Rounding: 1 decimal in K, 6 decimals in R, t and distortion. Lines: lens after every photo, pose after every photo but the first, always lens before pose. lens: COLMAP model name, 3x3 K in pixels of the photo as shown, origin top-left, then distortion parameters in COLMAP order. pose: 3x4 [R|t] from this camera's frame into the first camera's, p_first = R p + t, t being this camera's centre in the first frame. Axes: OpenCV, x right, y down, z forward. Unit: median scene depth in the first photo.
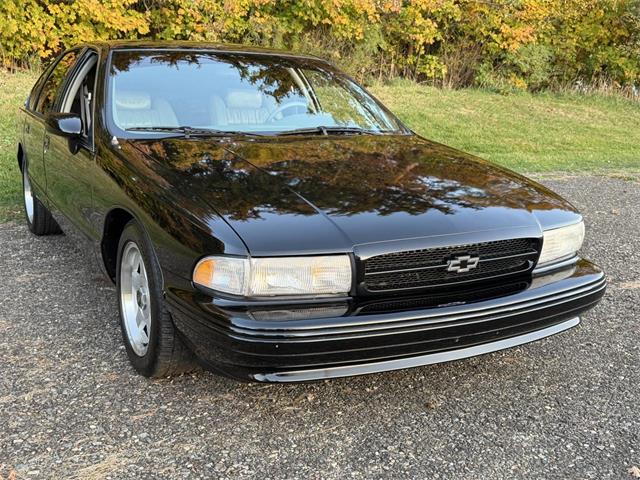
lens RADIAL K [[707.0, 0, 320.0], [0, 707.0, 240.0], [0, 0, 1]] dist [0.192543, -0.450961]
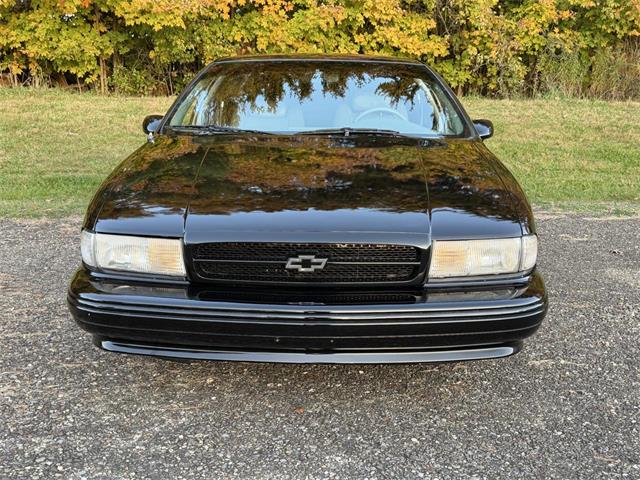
lens RADIAL K [[675.7, 0, 320.0], [0, 675.7, 240.0], [0, 0, 1]] dist [0.150902, -0.304392]
pose [[0.868759, 0.088639, -0.487237, 0.590775], [-0.100030, 0.994981, 0.002652, -0.001220], [0.485027, 0.046435, 0.873266, 0.198832]]
